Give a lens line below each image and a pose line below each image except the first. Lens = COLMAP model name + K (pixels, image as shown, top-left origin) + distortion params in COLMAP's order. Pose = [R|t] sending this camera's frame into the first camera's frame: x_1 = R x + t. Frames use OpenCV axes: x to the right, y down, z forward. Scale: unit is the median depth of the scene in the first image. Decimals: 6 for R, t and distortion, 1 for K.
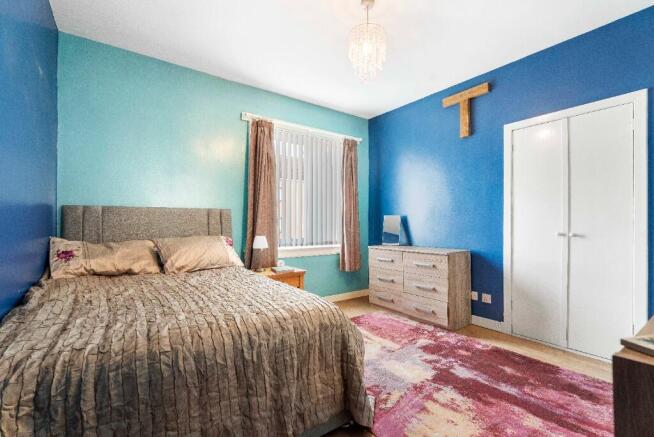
lens RADIAL K [[291.4, 0, 327.4], [0, 291.4, 220.8], [0, 0, 1]] dist [-0.003505, -0.000679]
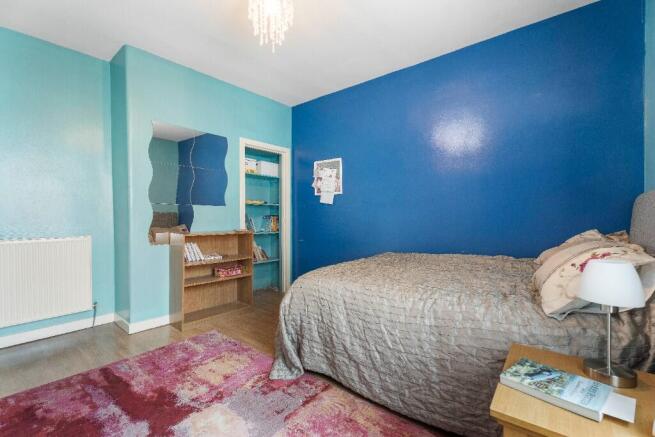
lens RADIAL K [[291.8, 0, 327.2], [0, 291.8, 217.1], [0, 0, 1]] dist [-0.003505, -0.000679]
pose [[-0.966575, 0.009110, -0.256221, 0.220868], [0.009295, 0.999957, 0.000489, 0.012820], [0.256215, -0.001909, -0.966618, 2.067610]]
